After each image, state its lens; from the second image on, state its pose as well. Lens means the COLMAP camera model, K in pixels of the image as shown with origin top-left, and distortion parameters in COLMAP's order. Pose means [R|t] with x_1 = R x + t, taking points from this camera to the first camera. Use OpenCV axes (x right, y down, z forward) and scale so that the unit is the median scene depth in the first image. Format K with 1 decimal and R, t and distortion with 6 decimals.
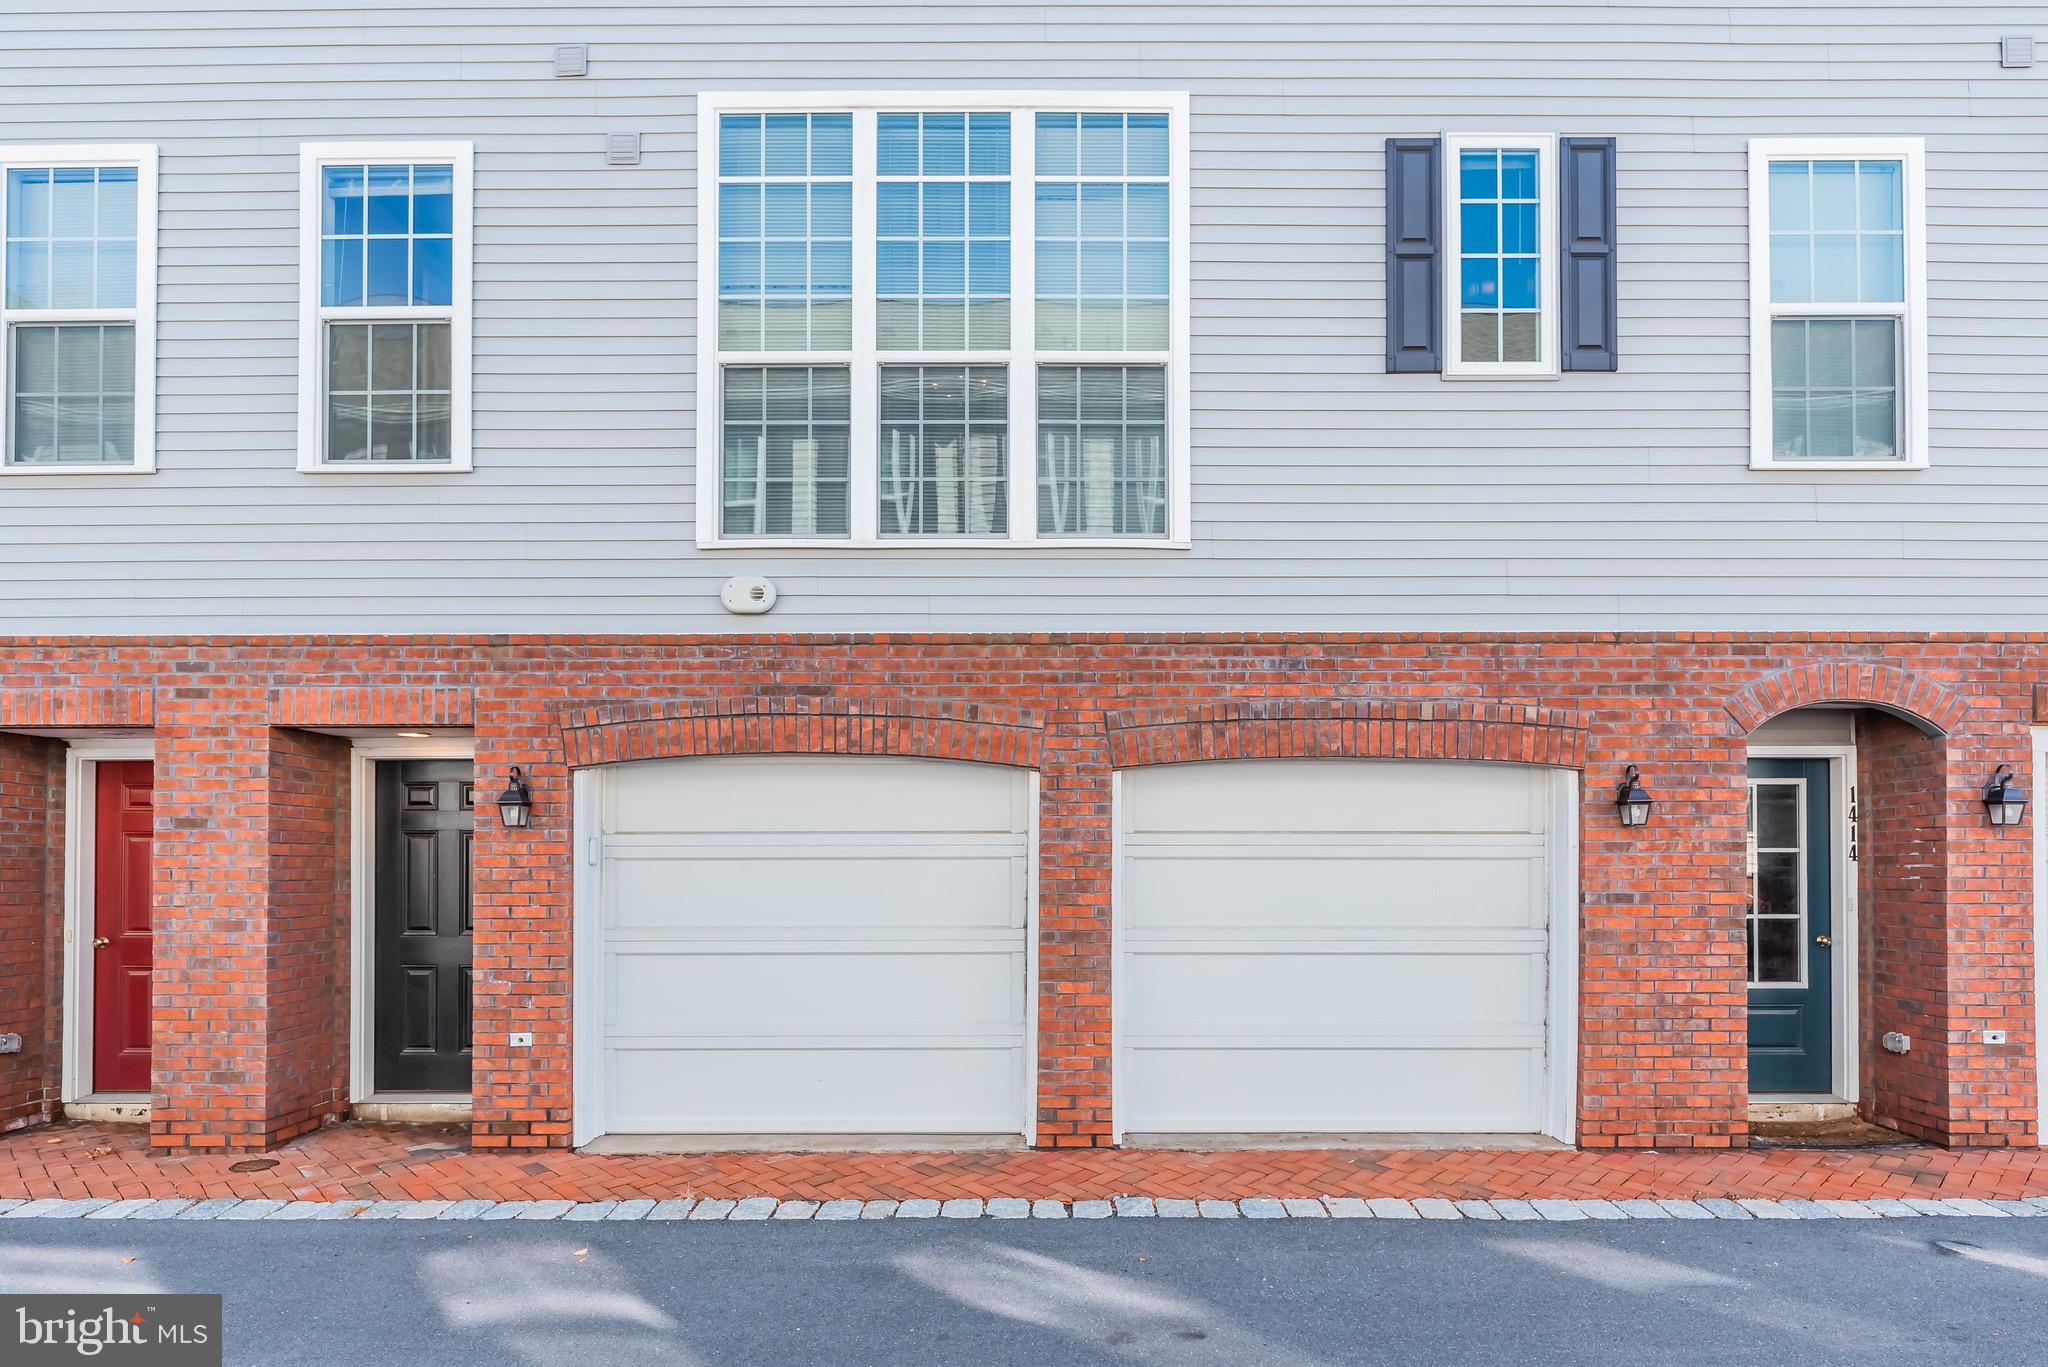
lens RADIAL K [[1148.1, 0, 1024.3], [0, 1148.1, 677.4], [0, 0, 1]] dist [0.001203, -0.003185]
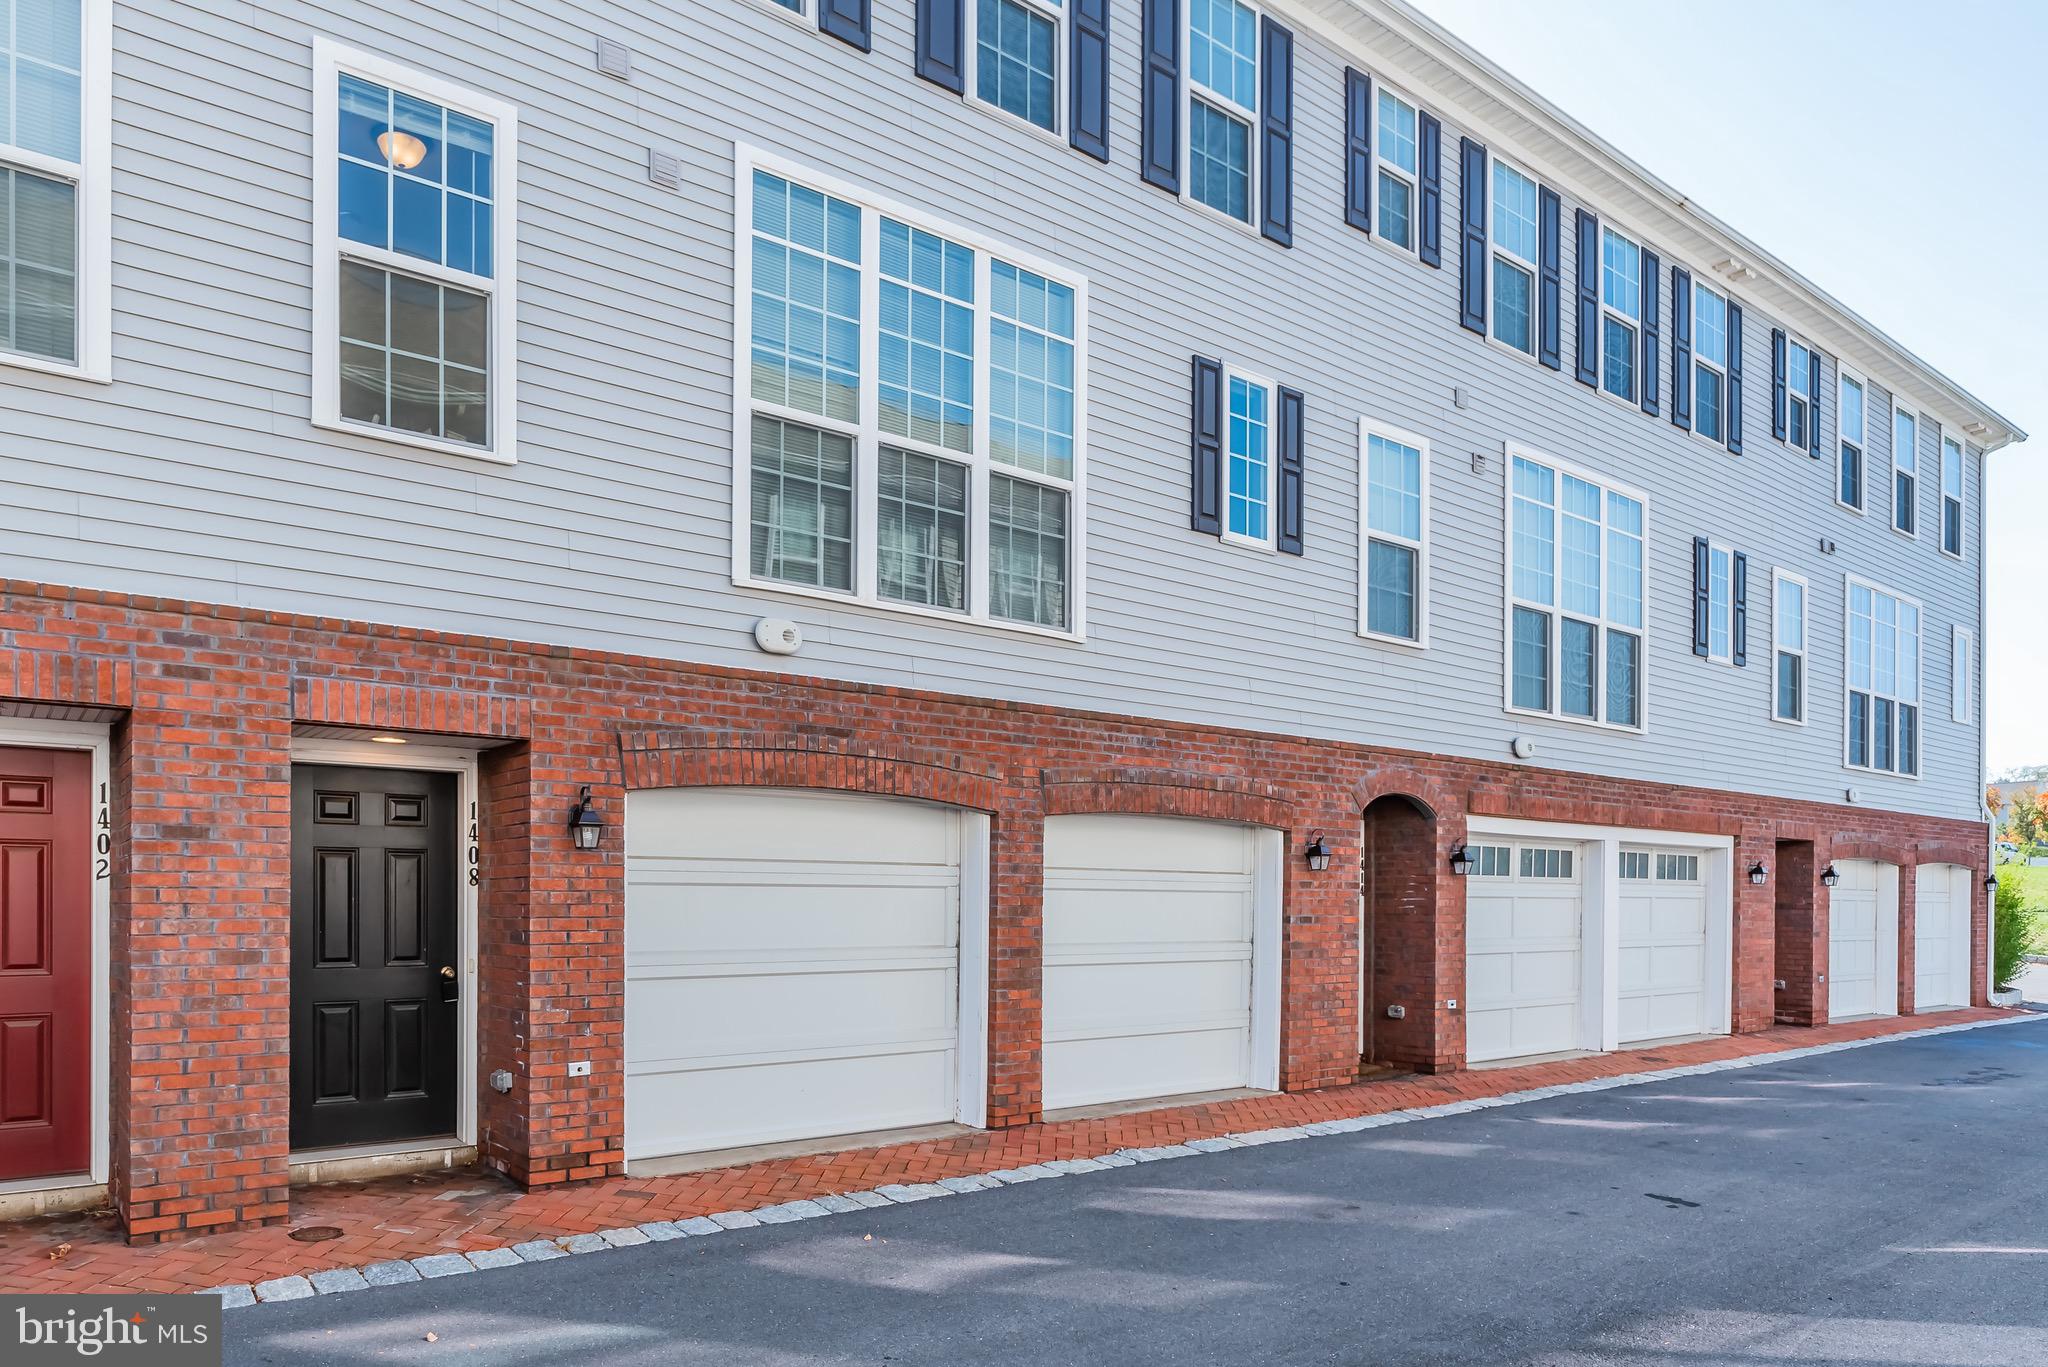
lens RADIAL K [[1148.1, 0, 1004.3], [0, 1148.1, 679.8], [0, 0, 1]] dist [0.001203, -0.003185]
pose [[0.824791, 0.112819, 0.554068, -0.649349], [-0.101816, 0.993509, -0.050734, 0.001198], [-0.556195, -0.014568, 0.830924, -0.000987]]
